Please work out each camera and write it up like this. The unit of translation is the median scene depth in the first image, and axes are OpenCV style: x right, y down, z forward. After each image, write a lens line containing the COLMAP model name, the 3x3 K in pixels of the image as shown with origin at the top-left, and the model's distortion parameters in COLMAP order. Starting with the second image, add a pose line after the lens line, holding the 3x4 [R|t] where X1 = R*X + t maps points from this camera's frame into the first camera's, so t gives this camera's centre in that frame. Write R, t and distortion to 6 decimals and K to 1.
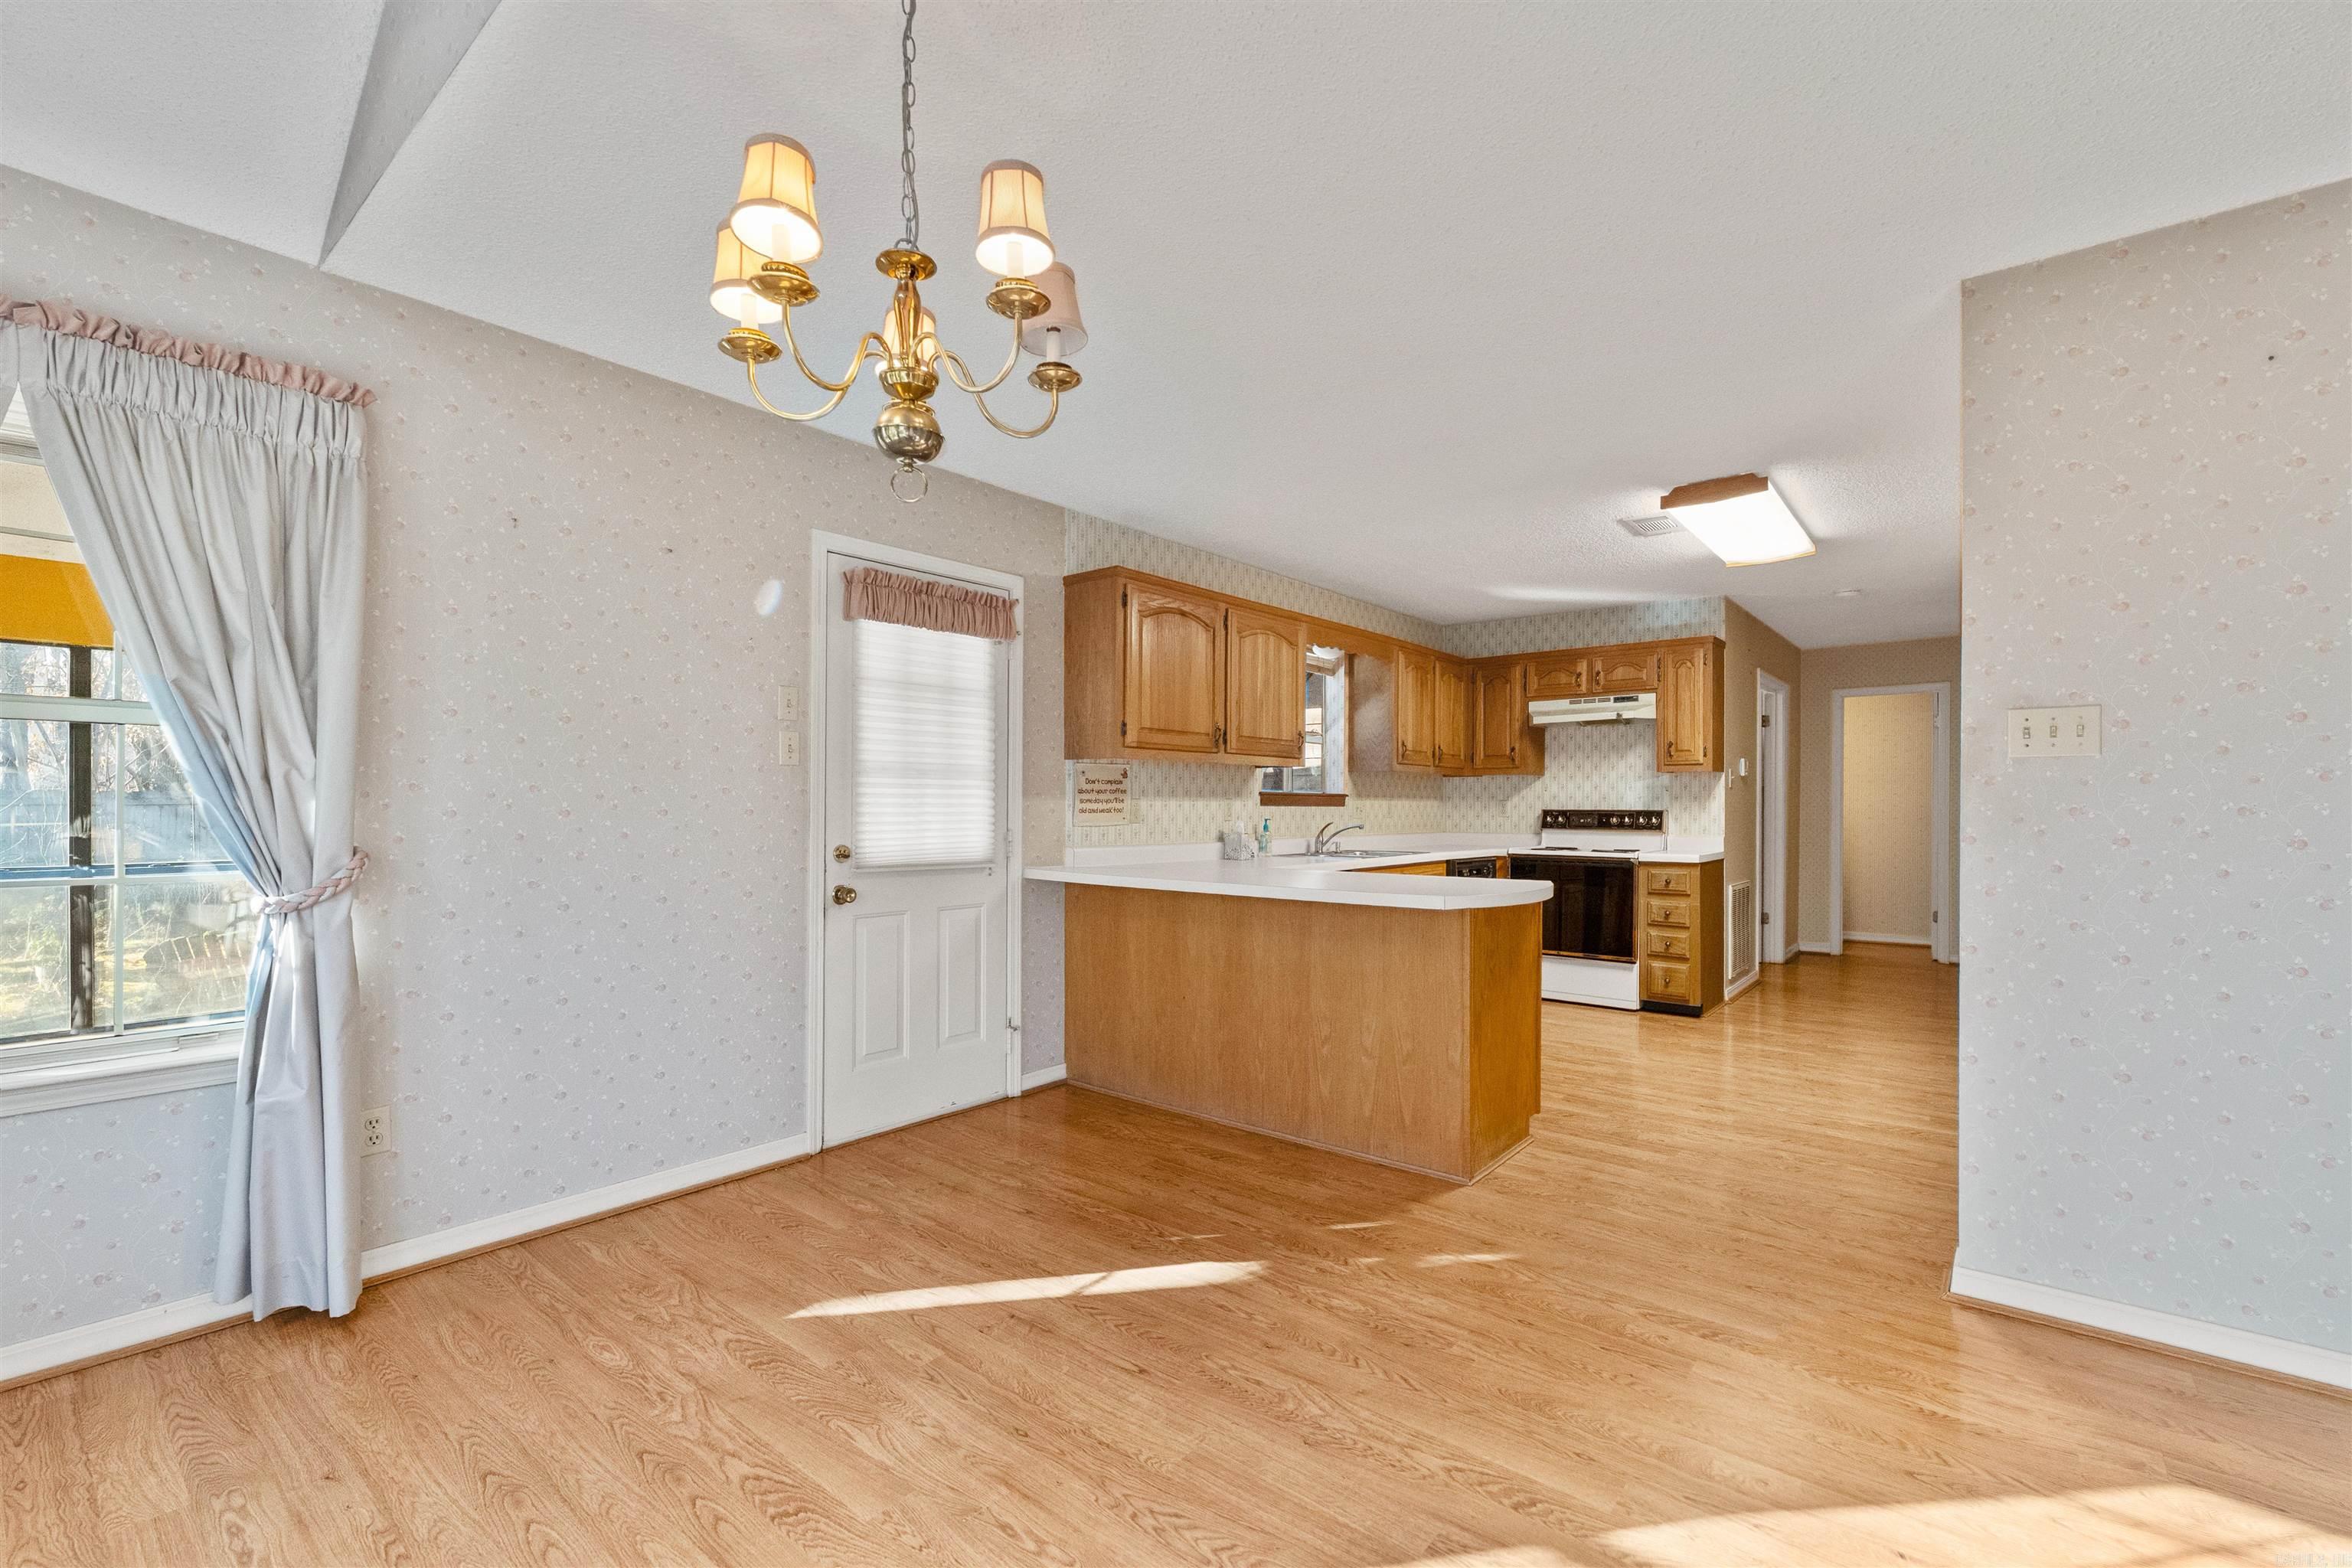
lens RADIAL K [[1002.6, 0, 1179.2], [0, 1002.6, 804.9], [0, 0, 1]] dist [0.001999, 0.000010]
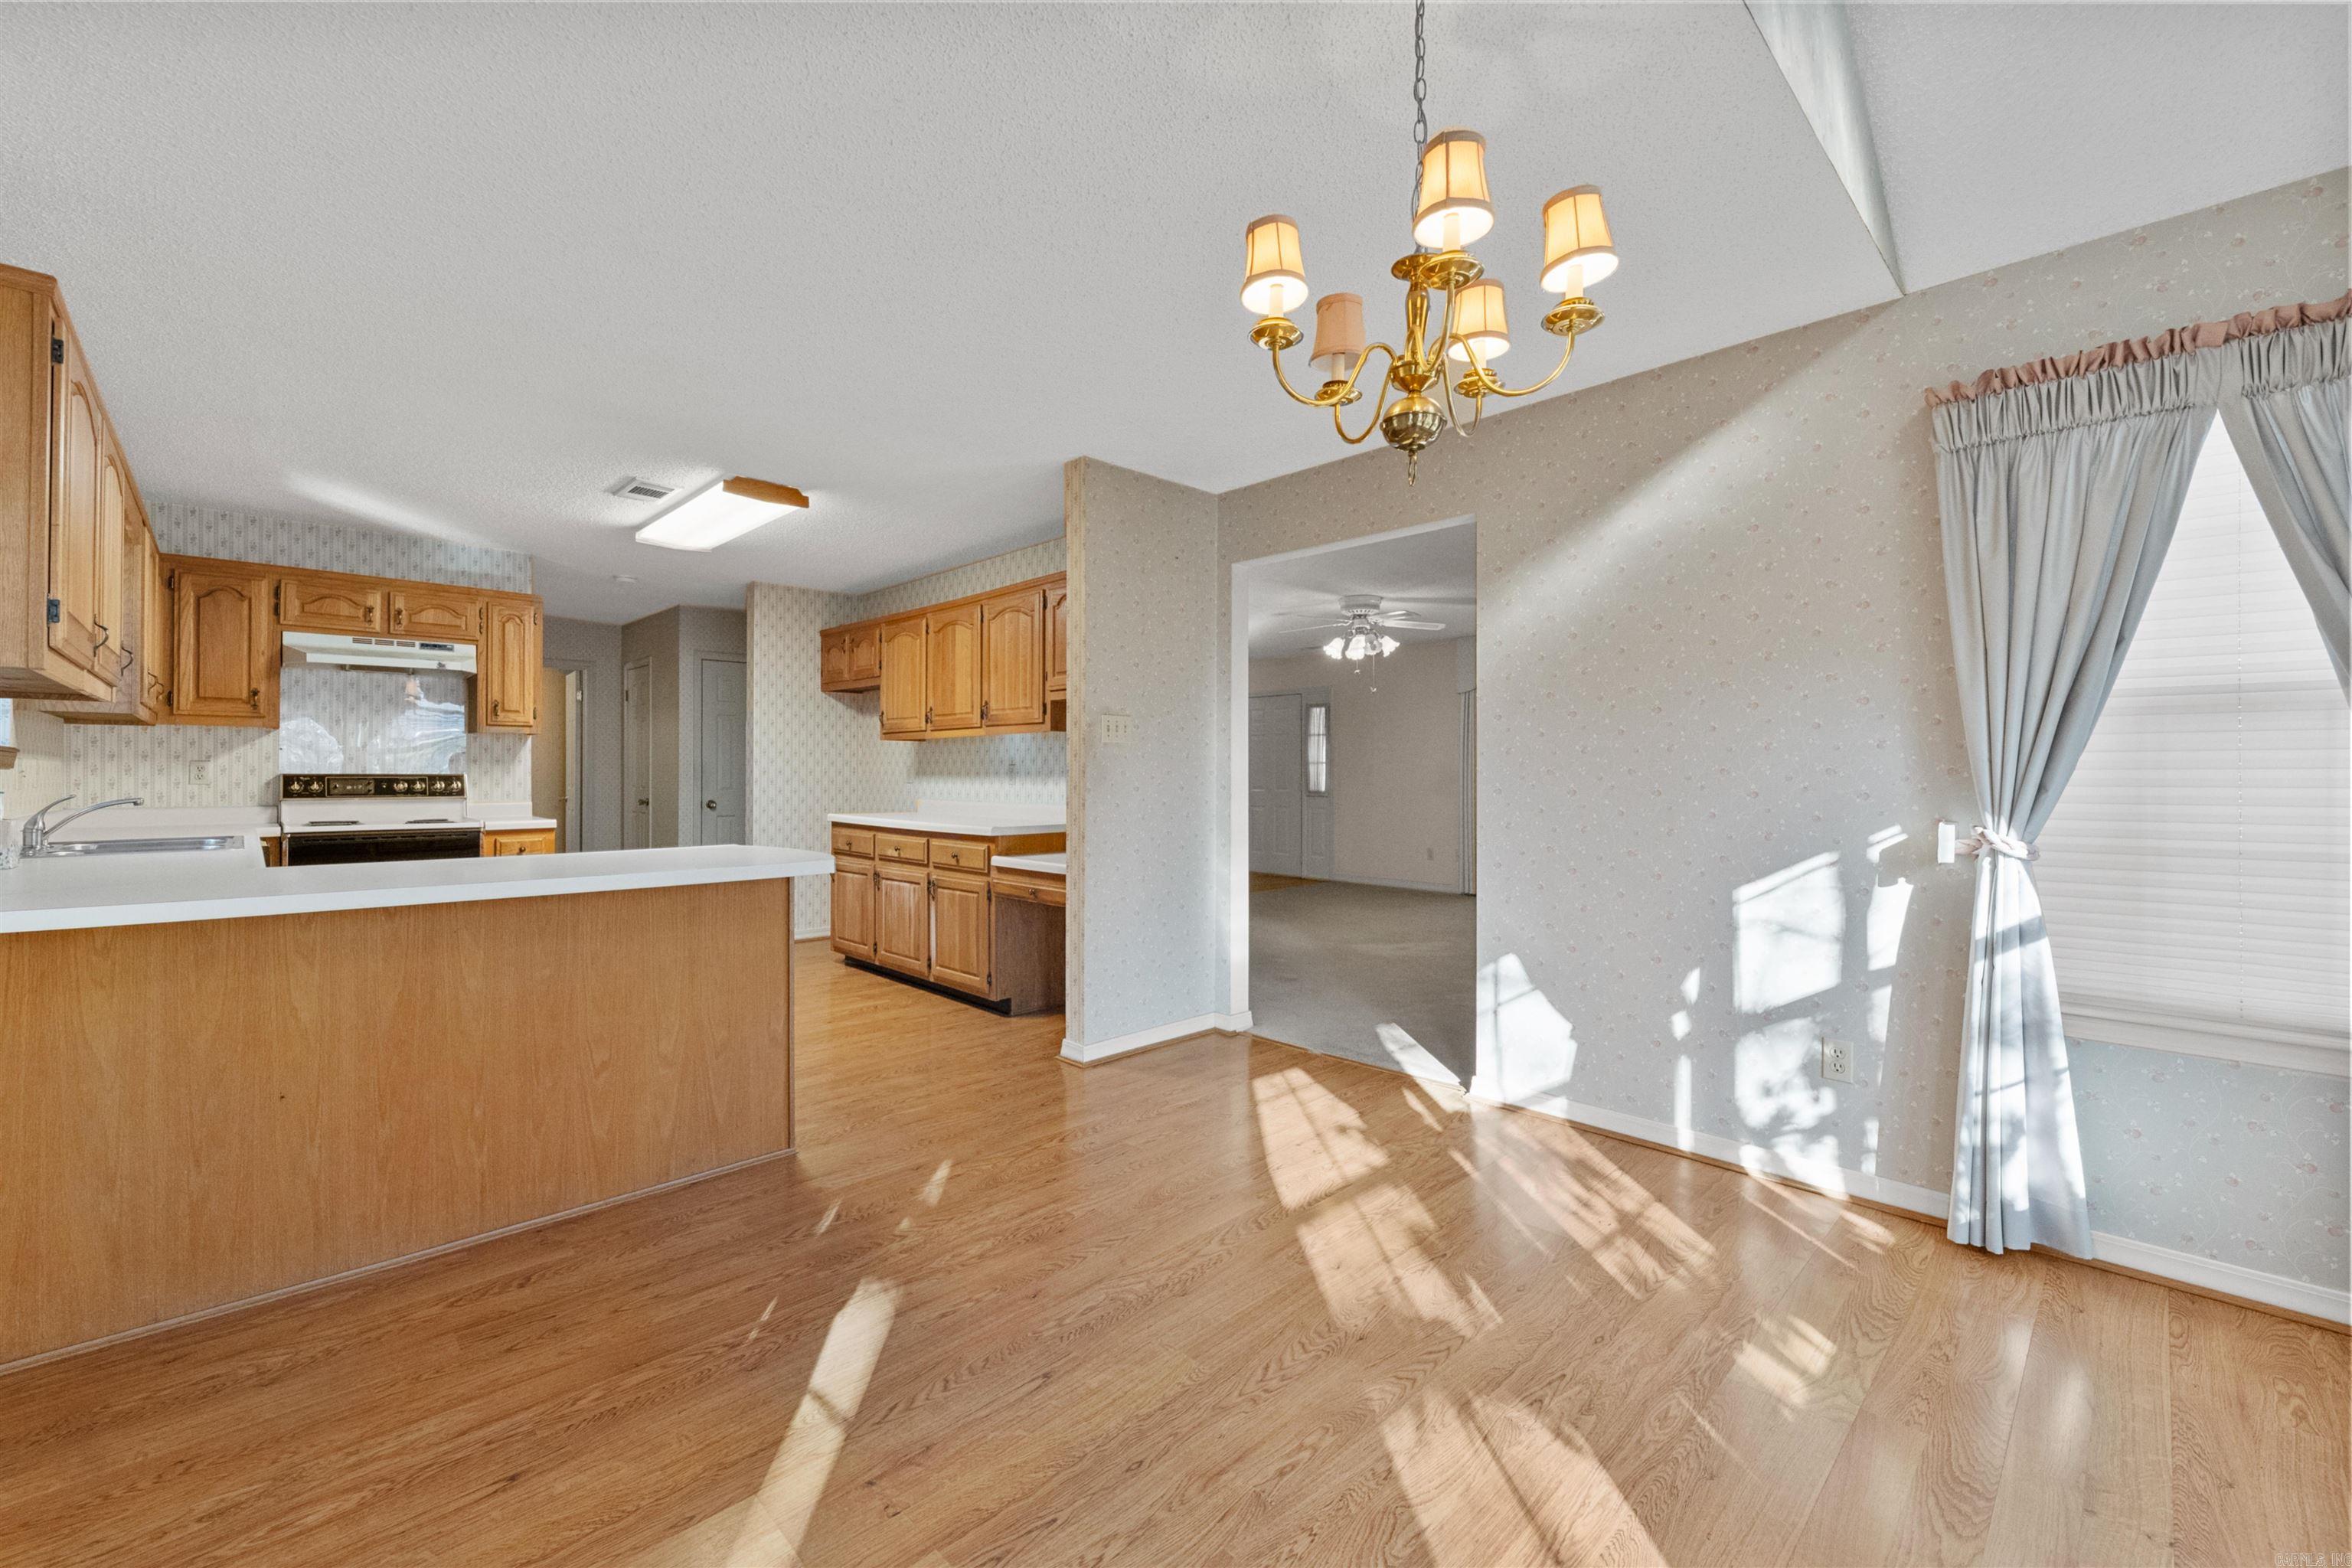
lens RADIAL K [[952.0, 0, 1174.8], [0, 952.0, 774.4], [0, 0, 1]] dist [0.001792, -0.000053]
pose [[0.106827, -0.002784, 0.994274, -0.338539], [-0.002737, 0.999991, 0.003094, 0.001219], [-0.994274, -0.003052, 0.106818, 0.296372]]
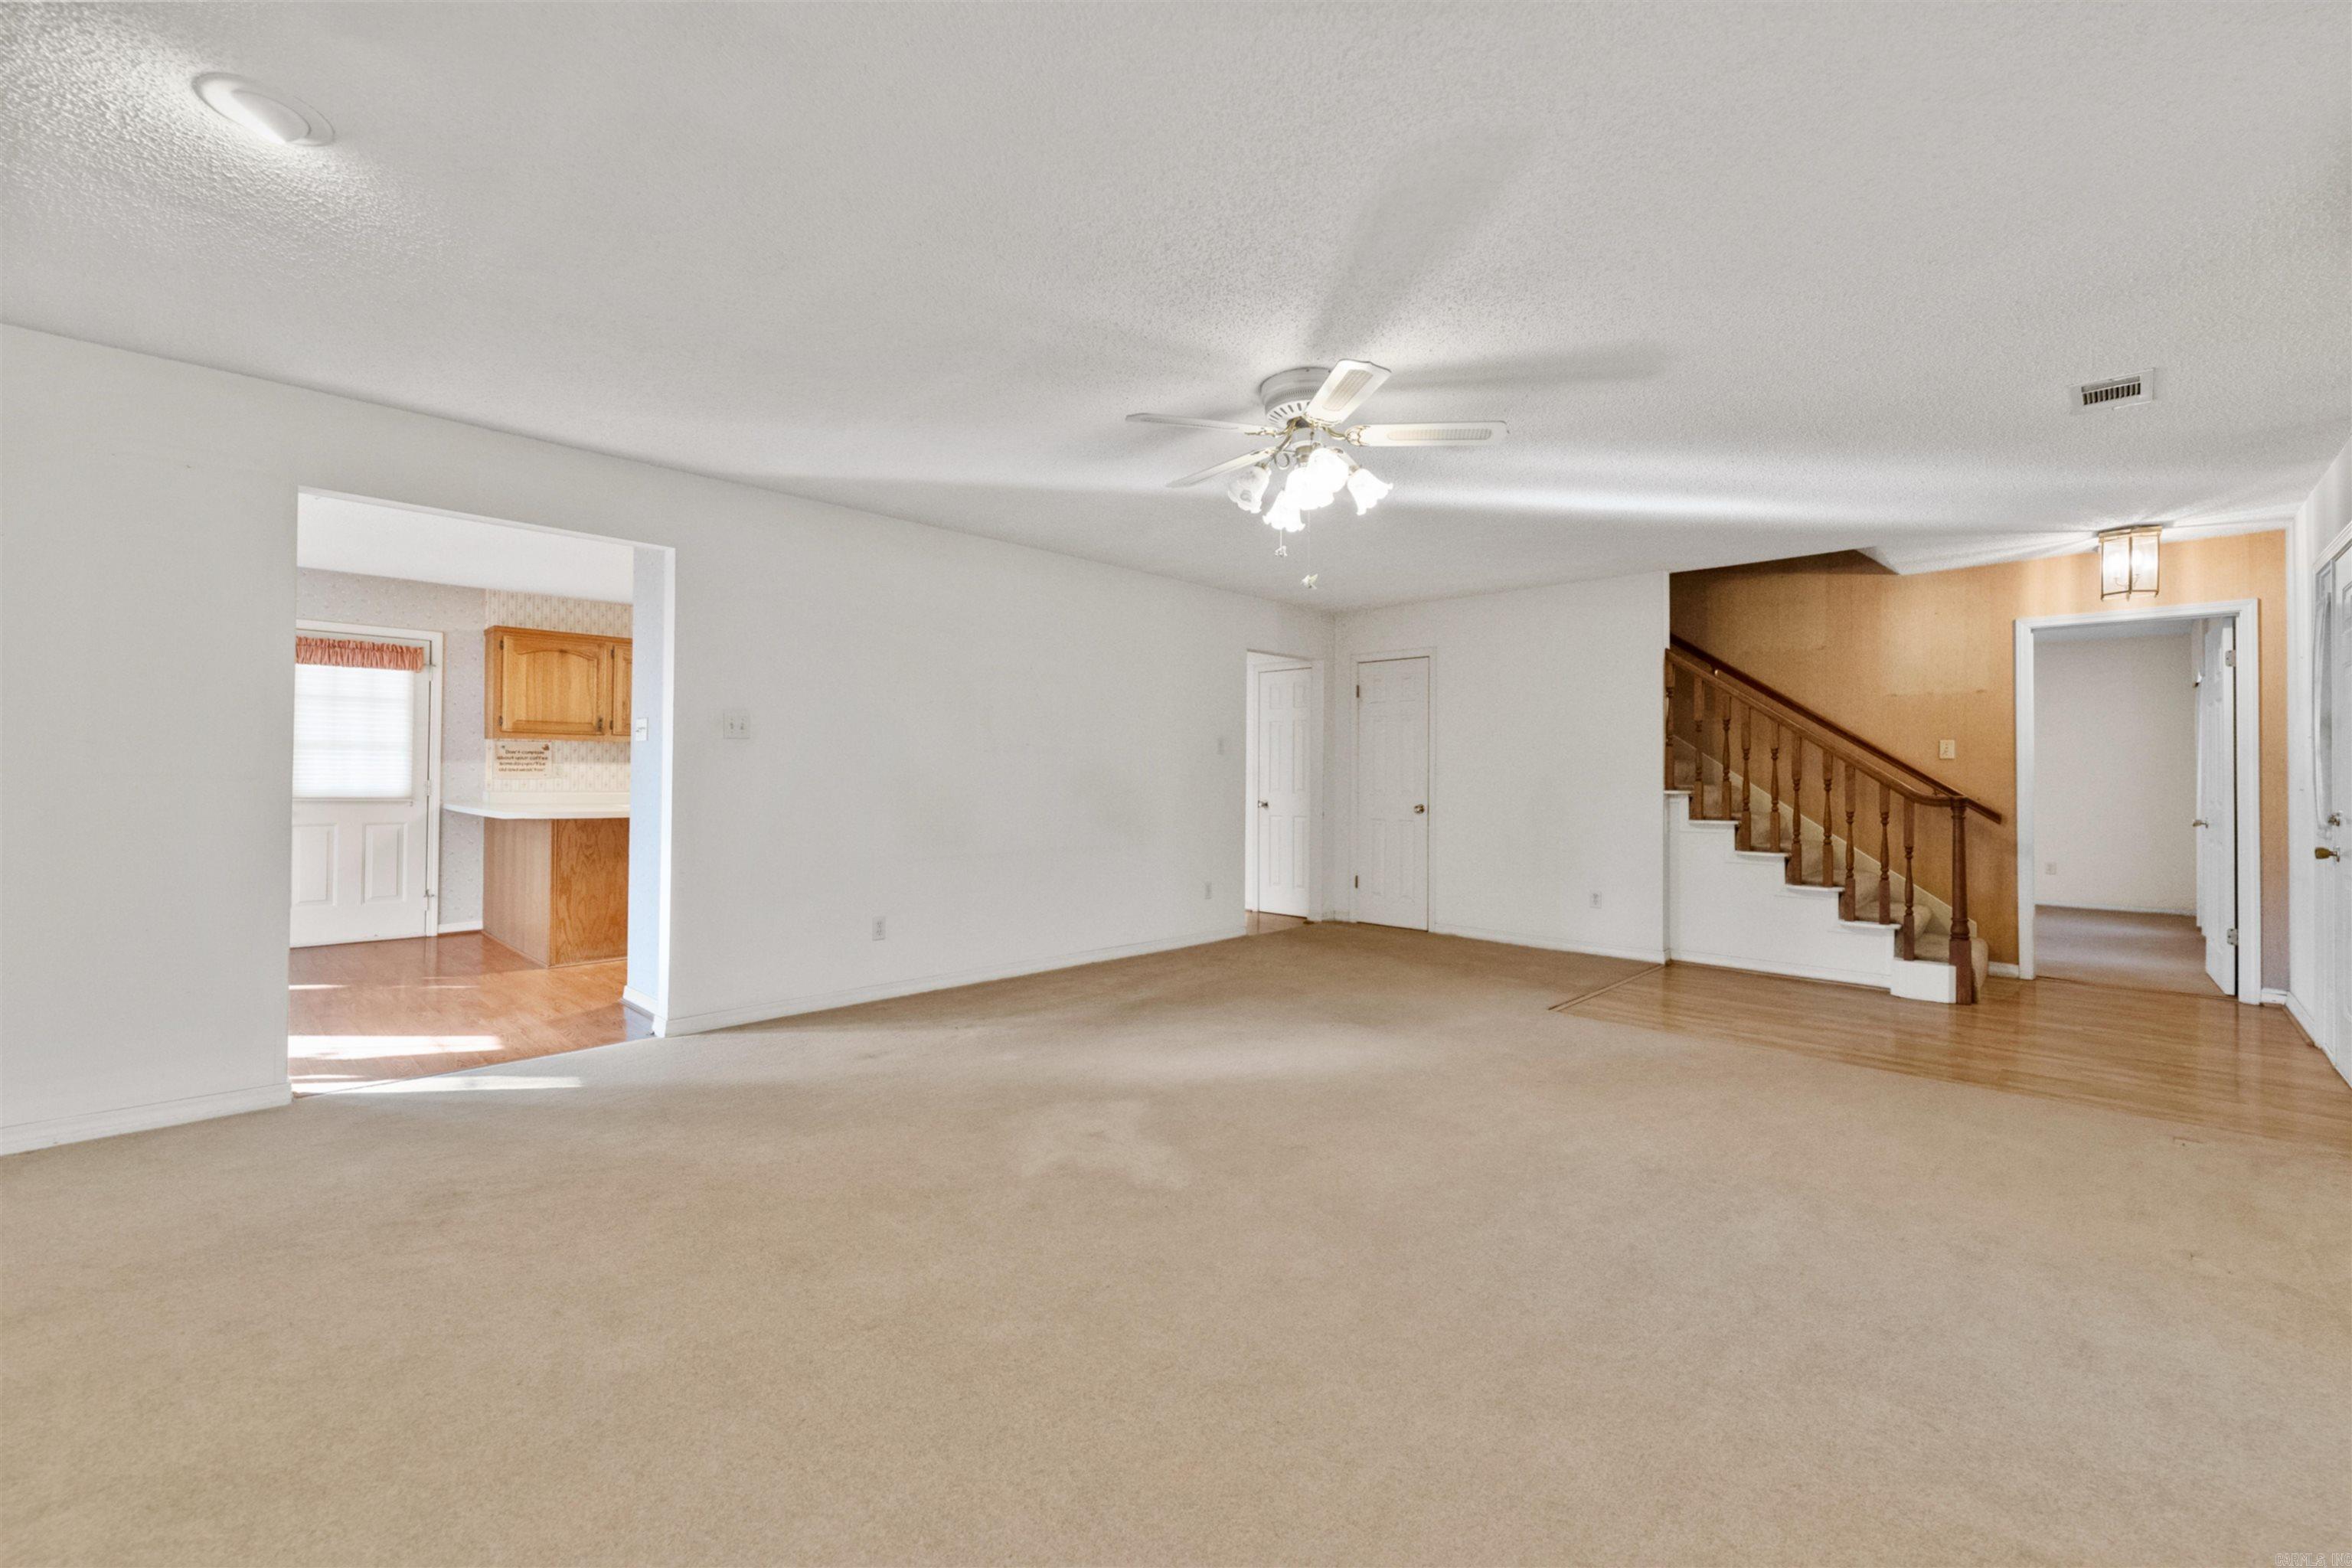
lens RADIAL K [[947.5, 0, 1179.8], [0, 947.5, 767.1], [0, 0, 1]] dist [0.001337, 0.000099]
pose [[0.996791, 0.005770, -0.079834, 0.905801], [-0.006667, 0.999918, -0.010972, 0.008834], [0.079765, 0.011469, 0.996748, -0.375859]]
